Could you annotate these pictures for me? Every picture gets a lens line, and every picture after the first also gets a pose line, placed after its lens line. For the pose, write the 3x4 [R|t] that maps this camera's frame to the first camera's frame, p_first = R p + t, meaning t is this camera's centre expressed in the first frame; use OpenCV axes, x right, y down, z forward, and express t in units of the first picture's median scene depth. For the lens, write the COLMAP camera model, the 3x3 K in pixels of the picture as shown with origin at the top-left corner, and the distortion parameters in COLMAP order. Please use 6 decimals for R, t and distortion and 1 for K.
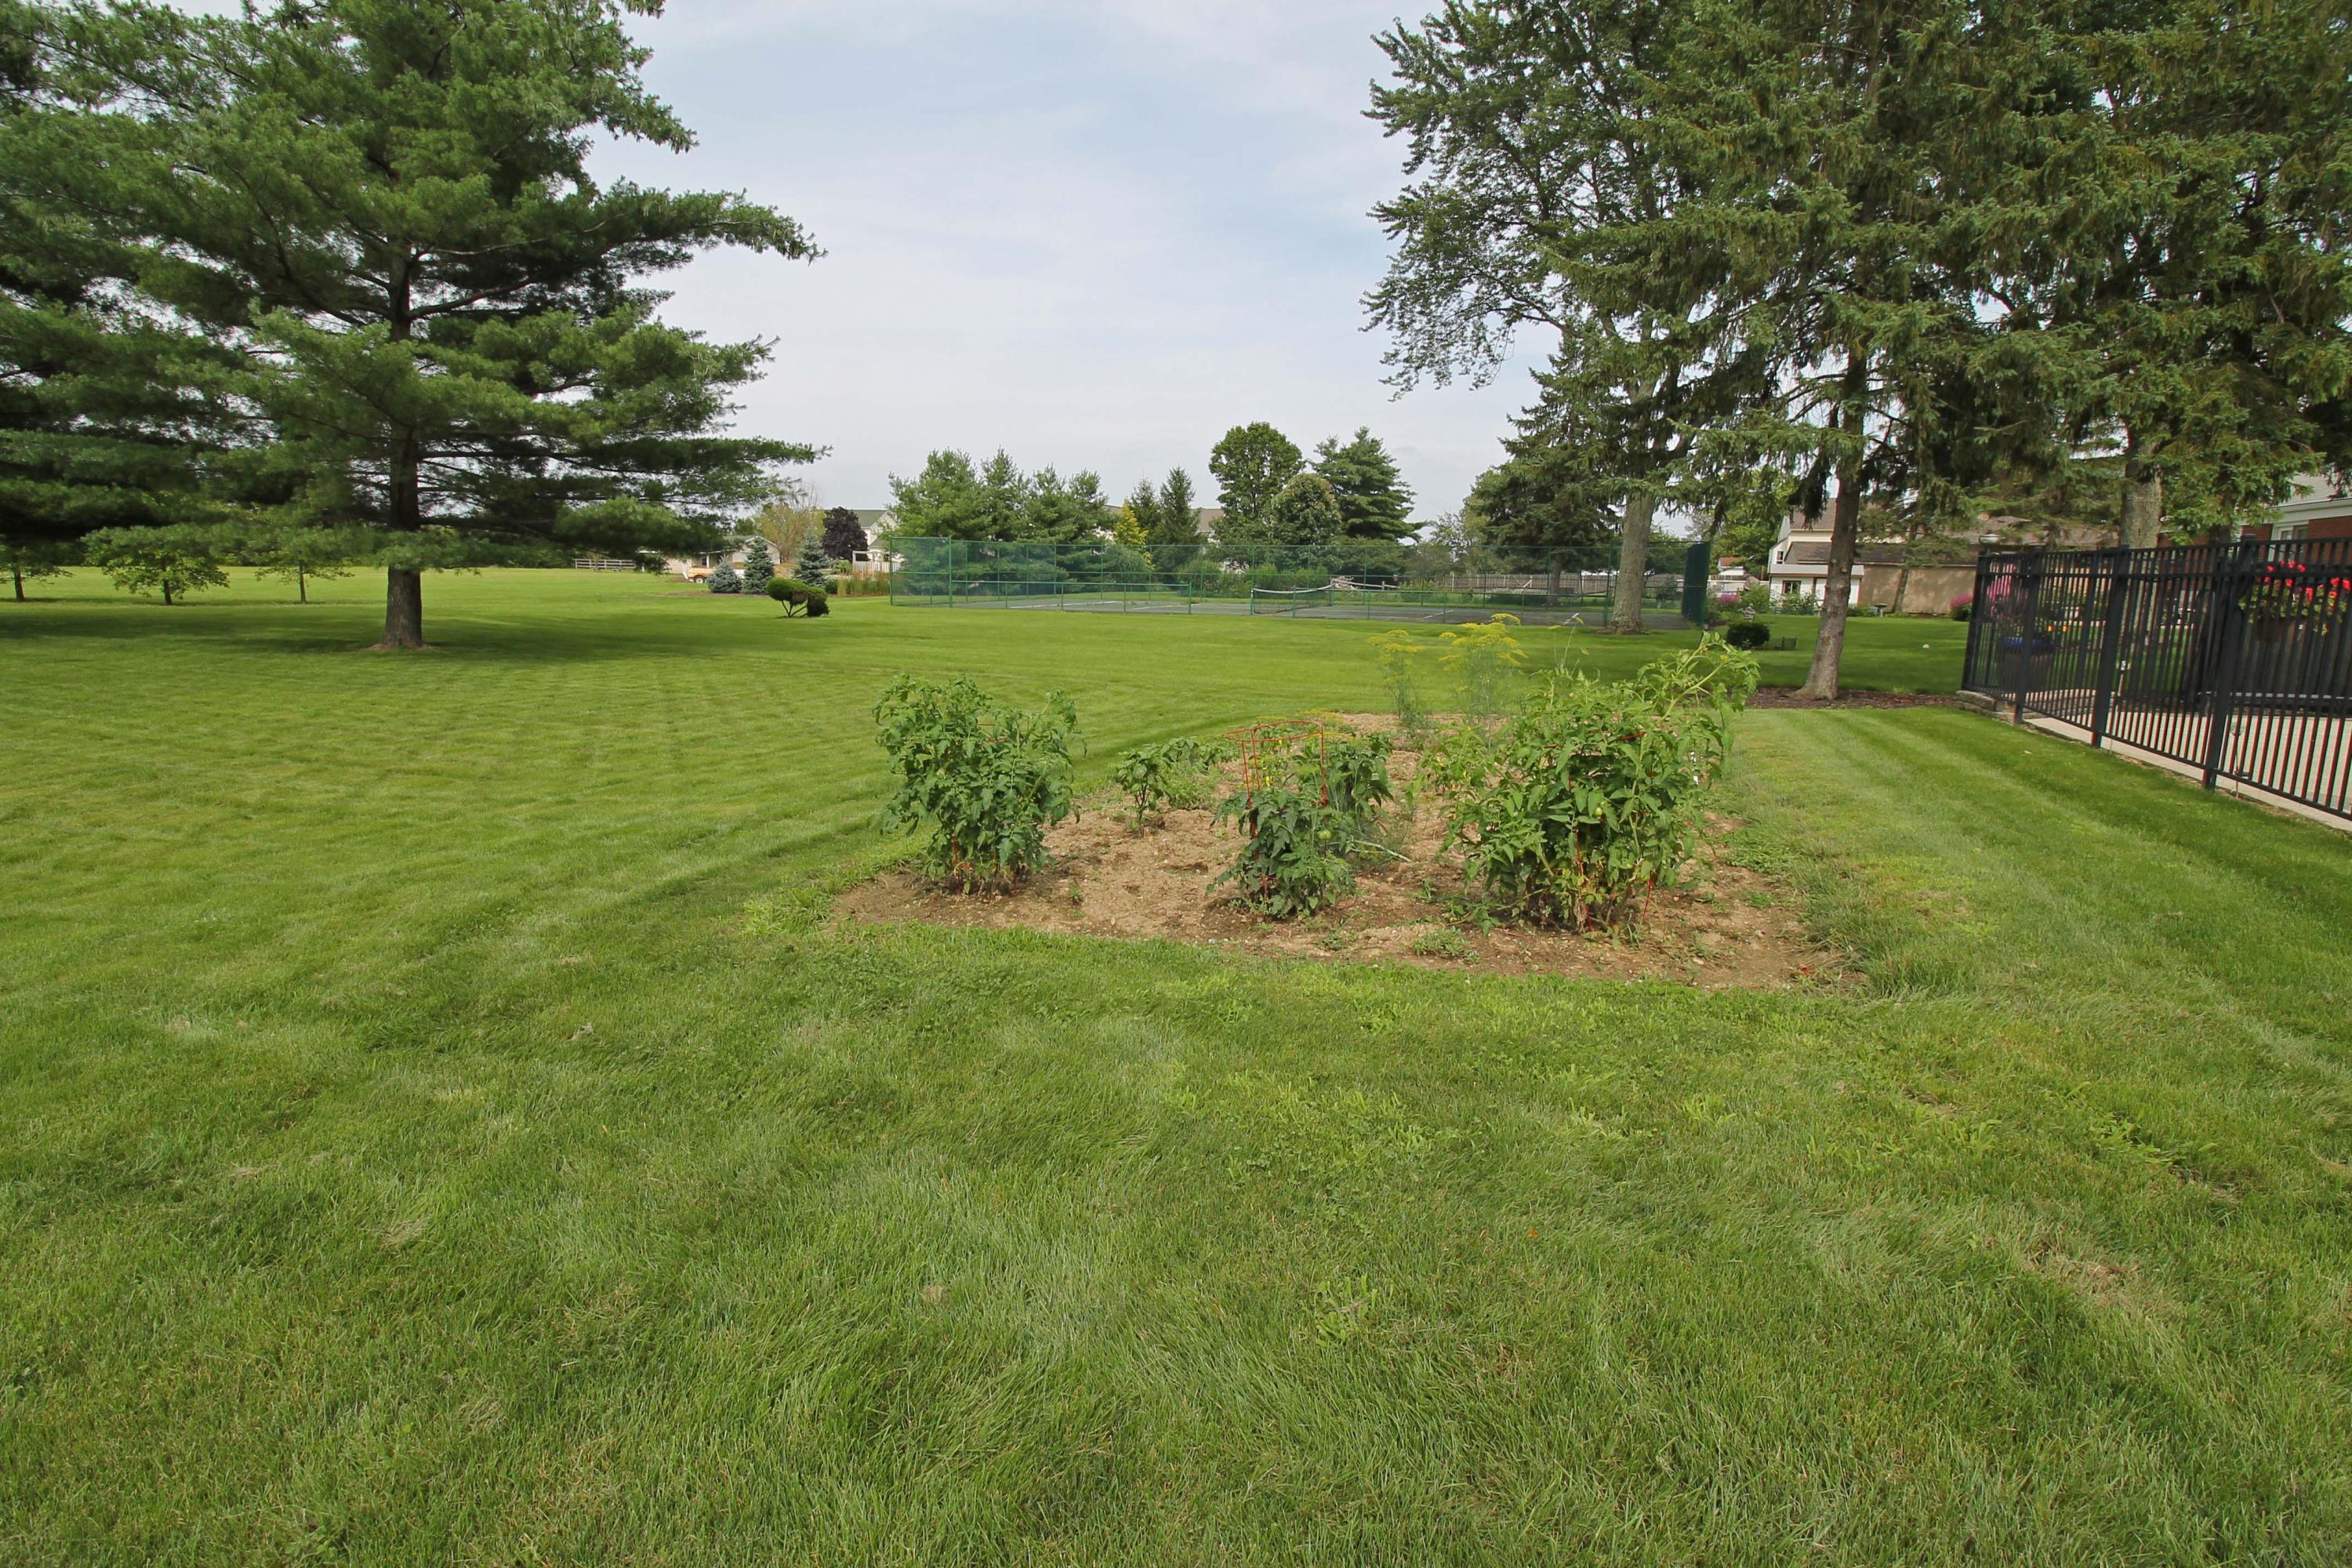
lens RADIAL K [[1091.4, 0, 1162.5], [0, 1091.4, 752.0], [0, 0, 1]] dist [0.003663, -0.015017]
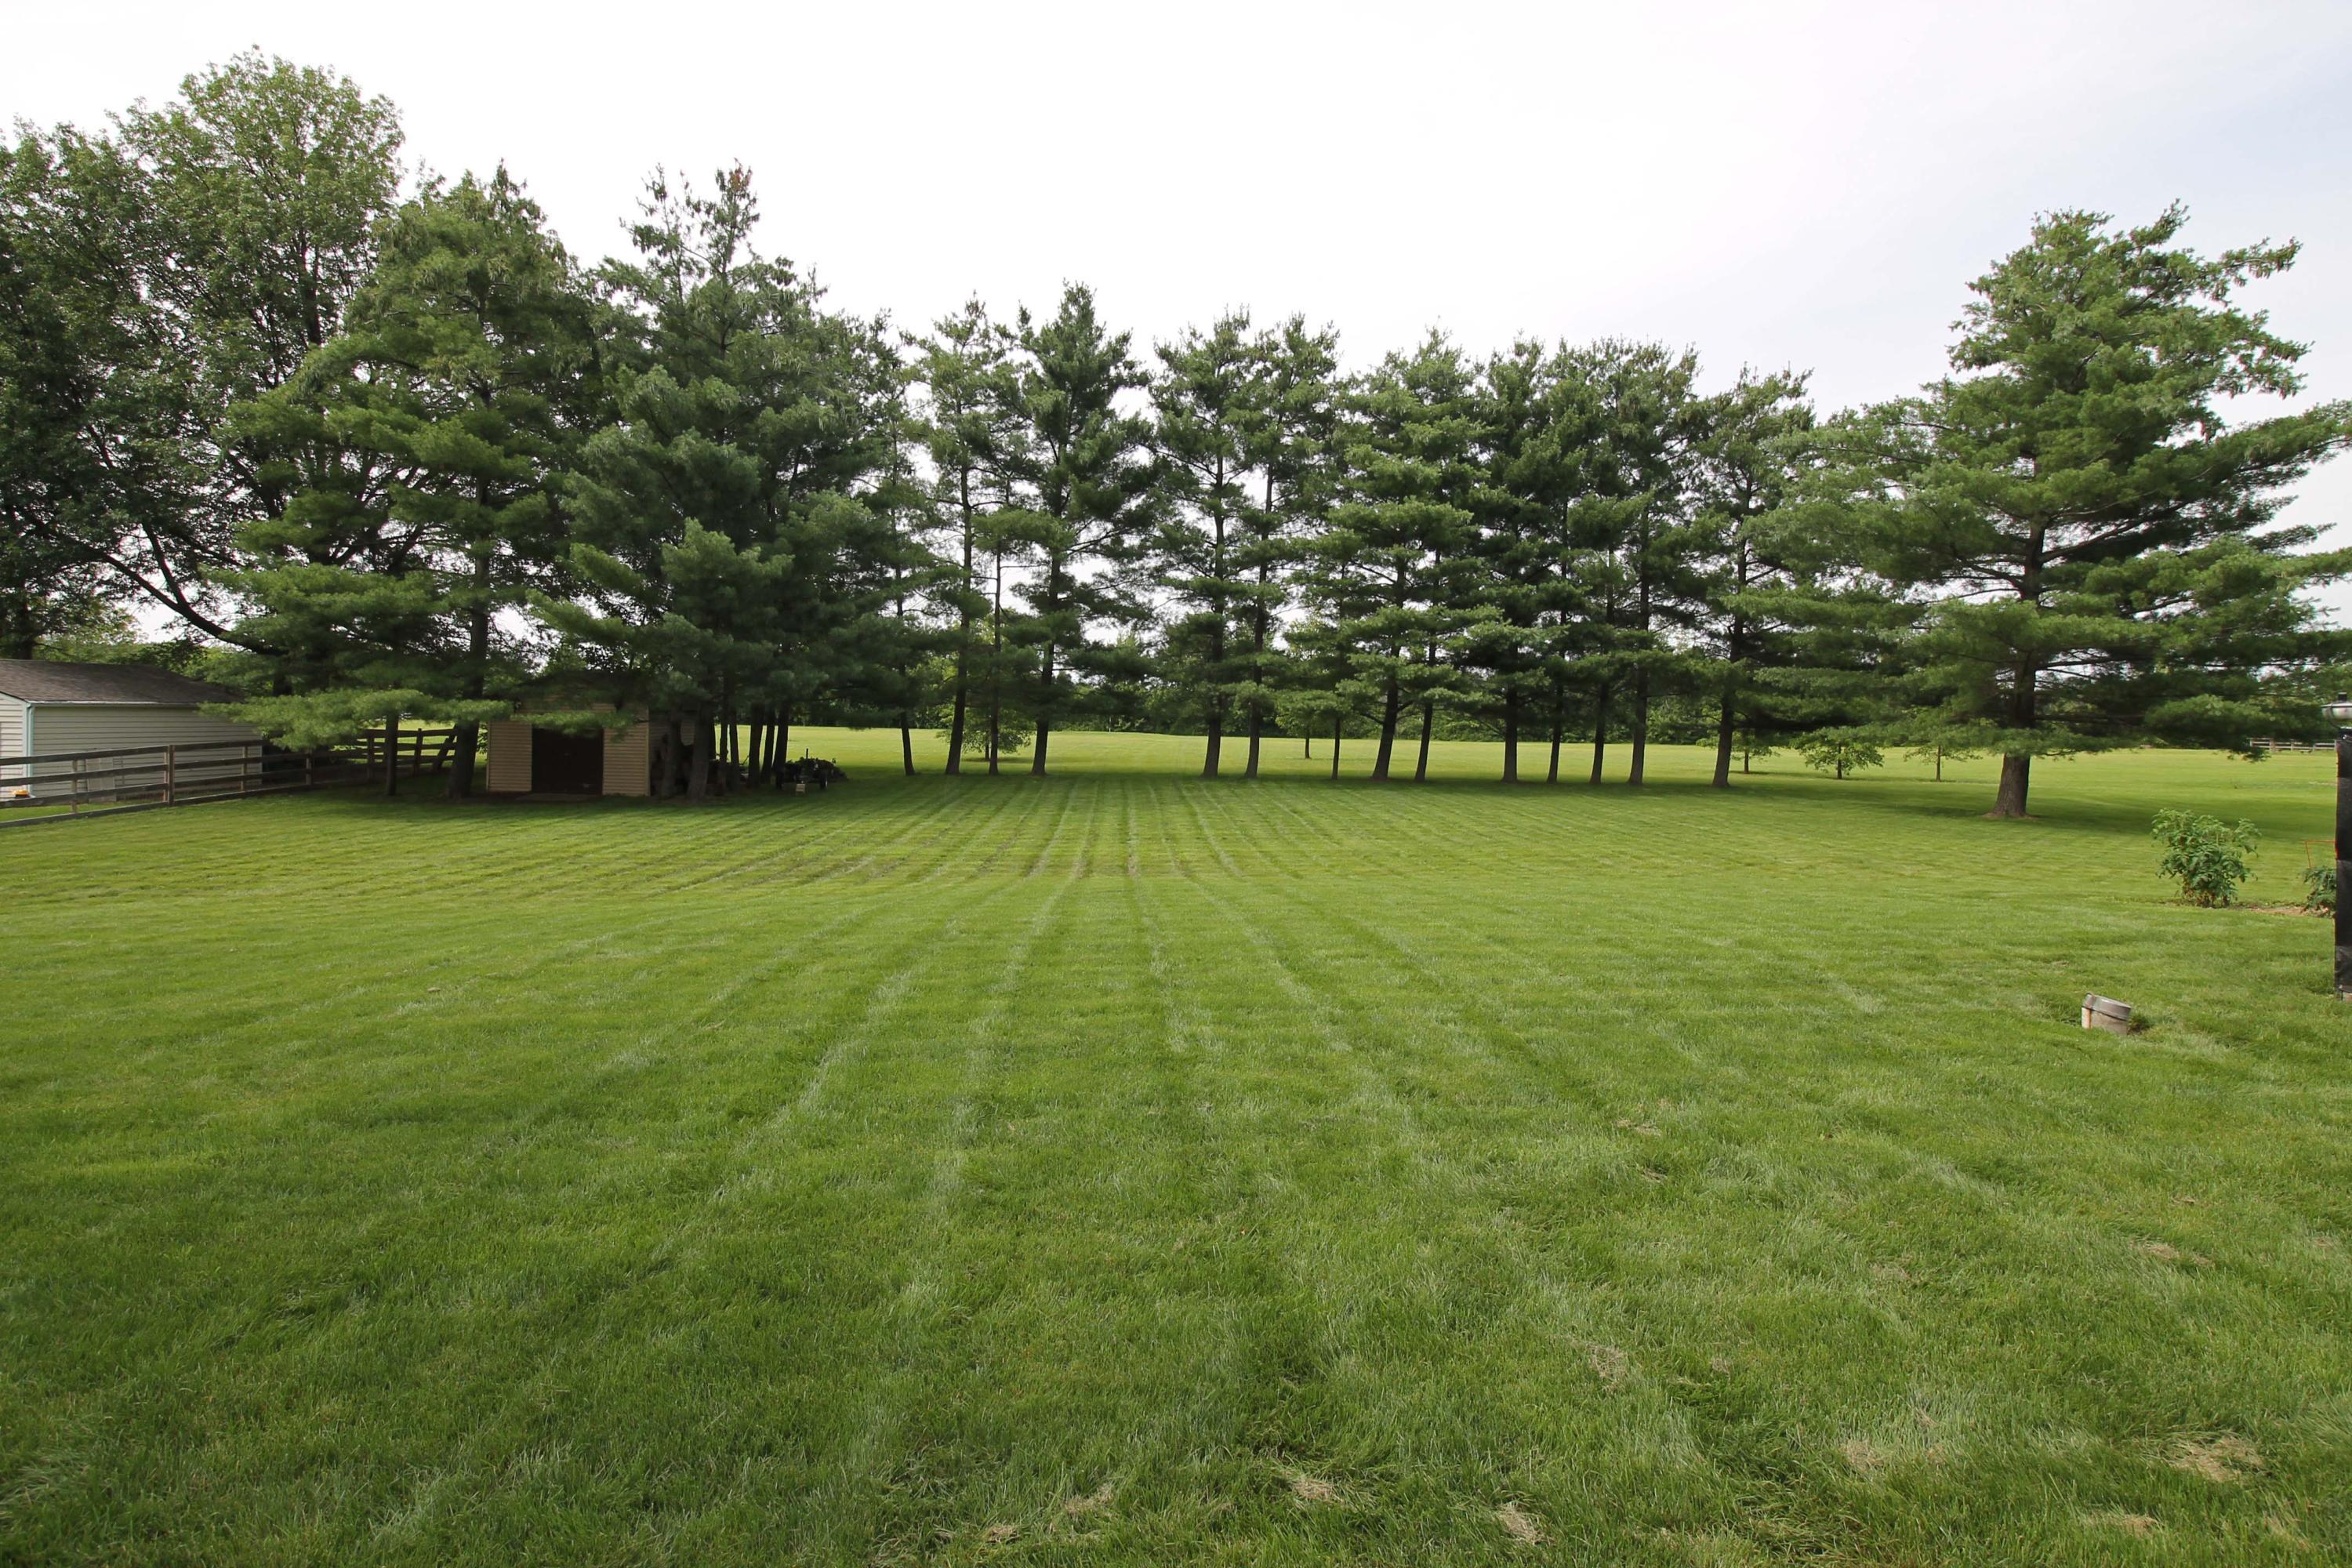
lens RADIAL K [[1266.5, 0, 1167.9], [0, 1266.5, 757.7], [0, 0, 1]] dist [-0.017175, -0.002844]
pose [[0.349783, 0.006205, -0.936810, 0.354144], [-0.153482, 0.986846, -0.050770, 0.064989], [0.924173, 0.161542, 0.346135, -0.452703]]
